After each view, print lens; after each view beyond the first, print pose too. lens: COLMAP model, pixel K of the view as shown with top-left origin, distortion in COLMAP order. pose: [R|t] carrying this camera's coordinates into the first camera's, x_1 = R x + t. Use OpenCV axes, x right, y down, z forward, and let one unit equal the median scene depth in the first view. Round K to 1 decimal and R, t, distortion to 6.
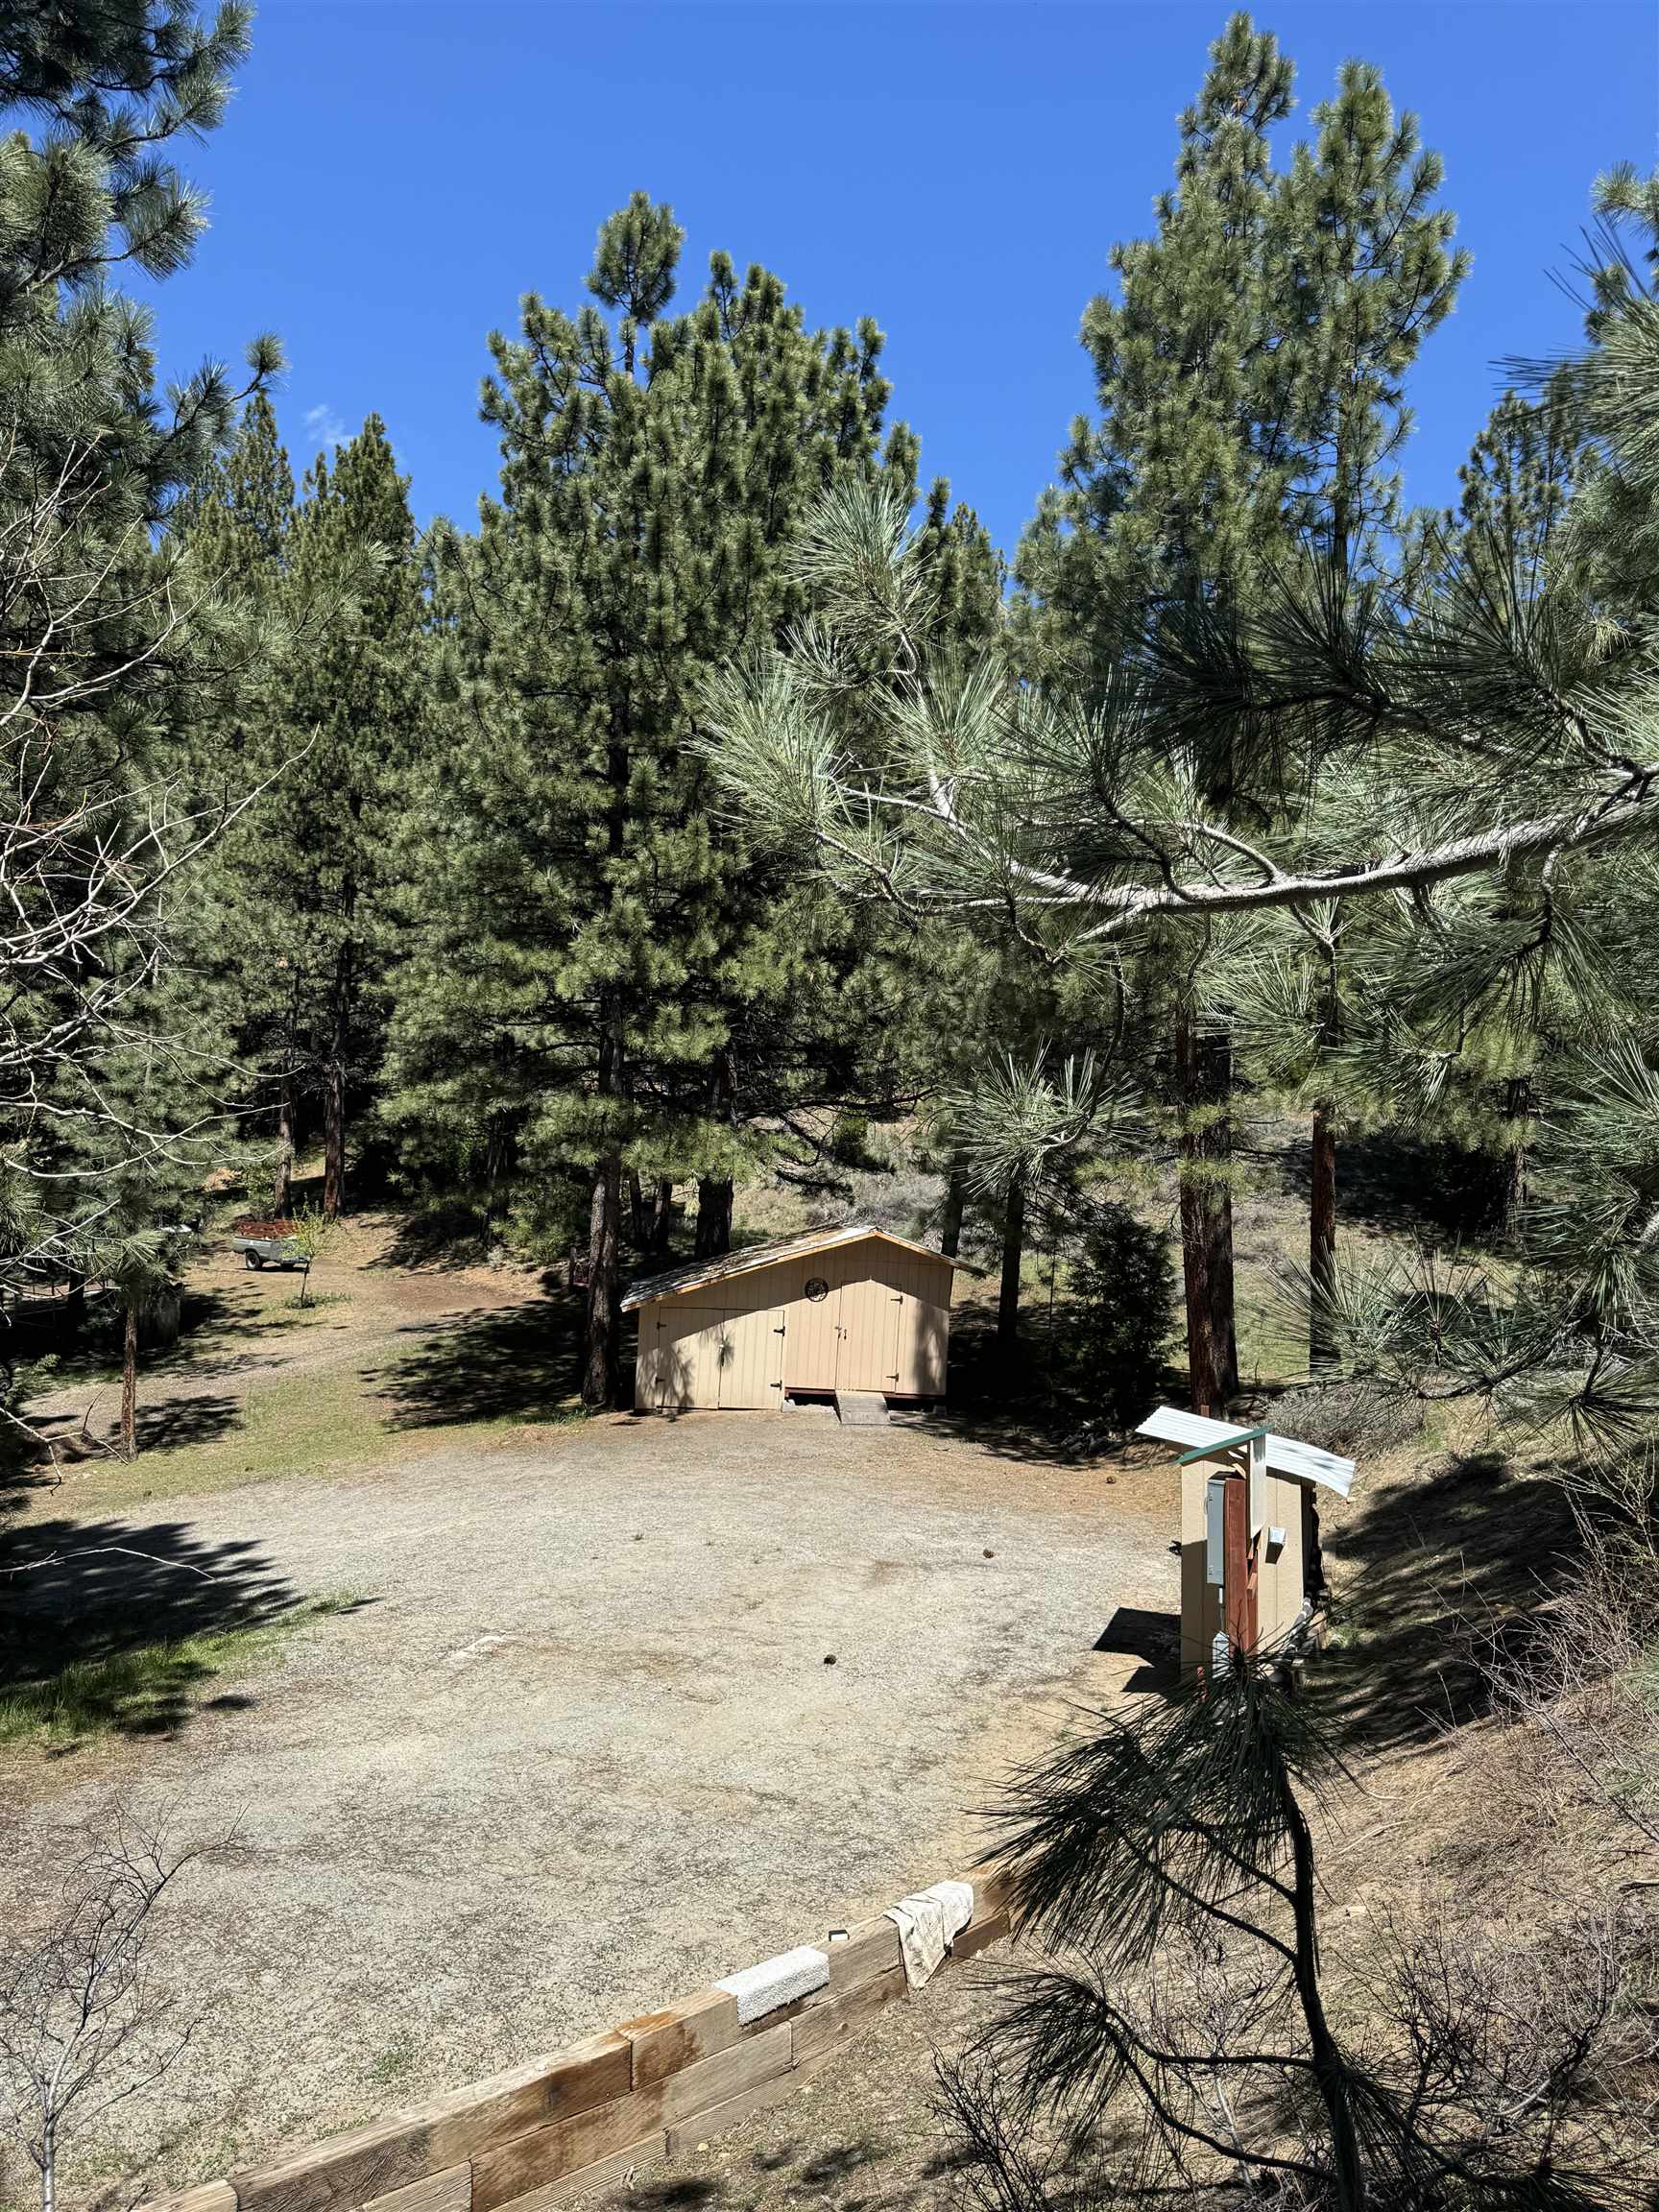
lens RADIAL K [[1552.6, 0, 829.7], [0, 1552.6, 1113.1], [0, 0, 1]] dist [0.029425, -0.025747]
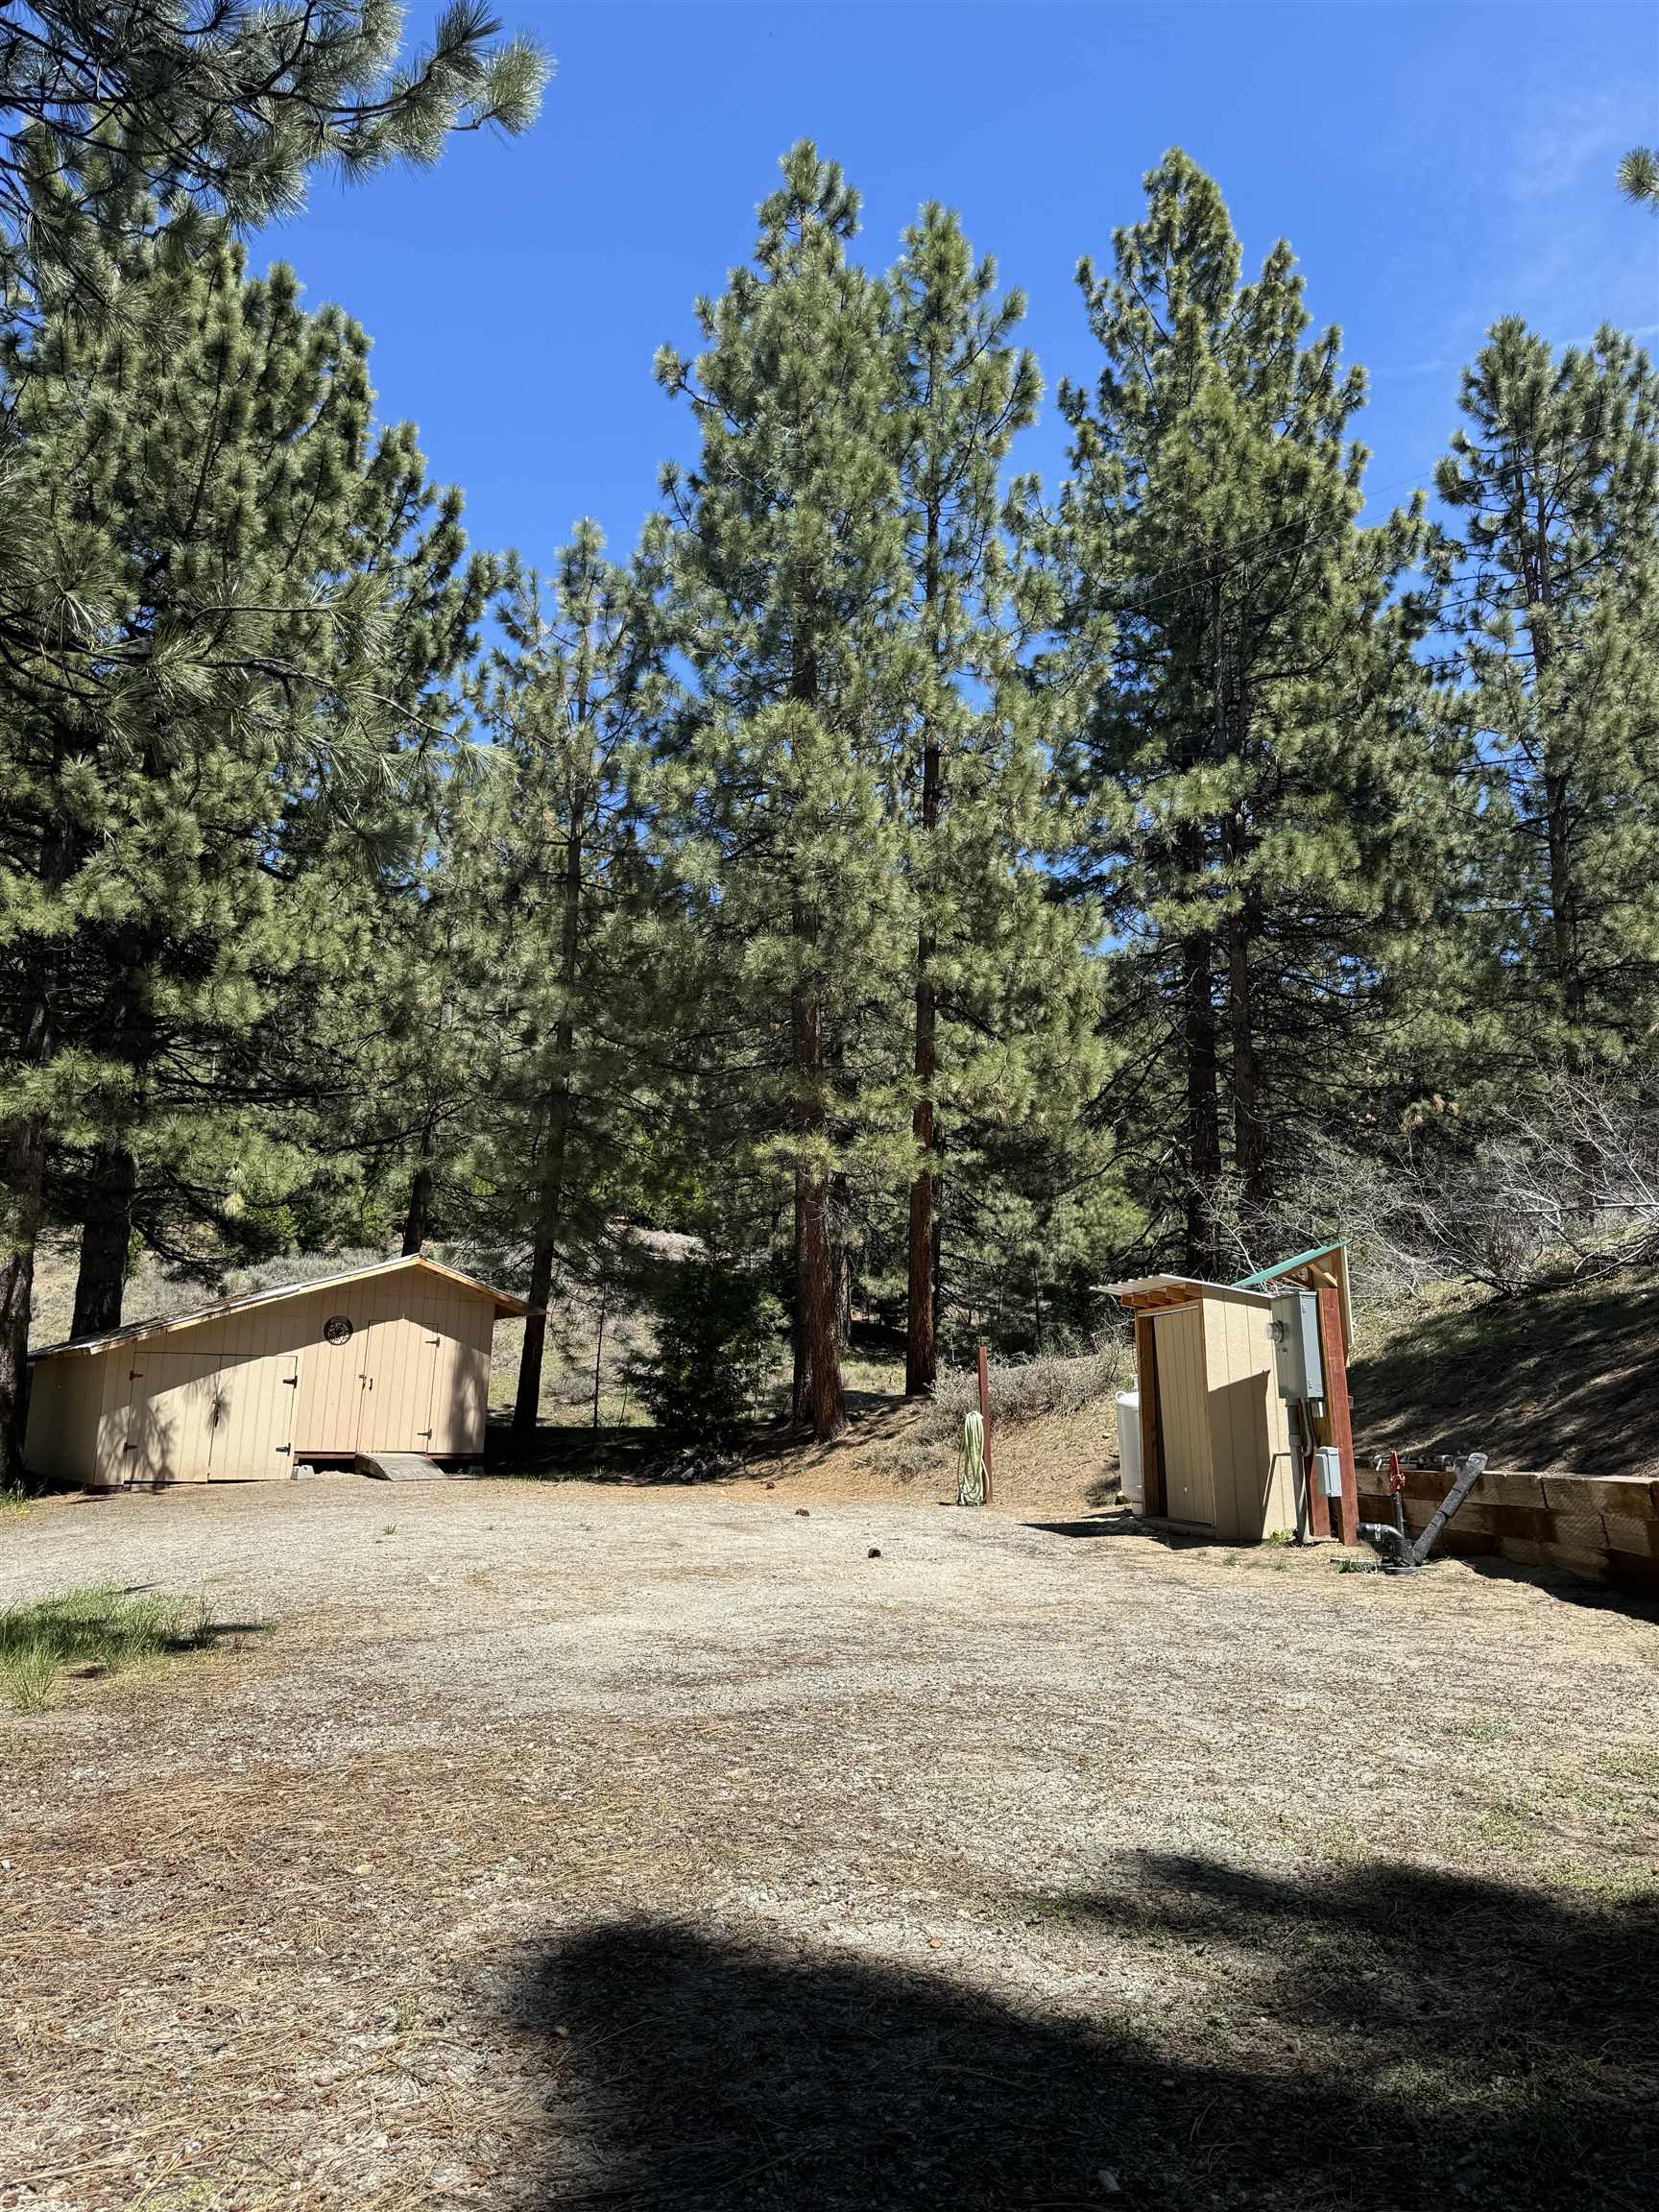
lens RADIAL K [[1552.6, 0, 829.7], [0, 1552.6, 1113.1], [0, 0, 1]] dist [0.029425, -0.025747]
pose [[0.848894, 0.074286, 0.523317, -0.231262], [0.000111, 0.990050, -0.140719, 0.116344], [-0.528563, 0.119514, 0.840439, 0.146680]]
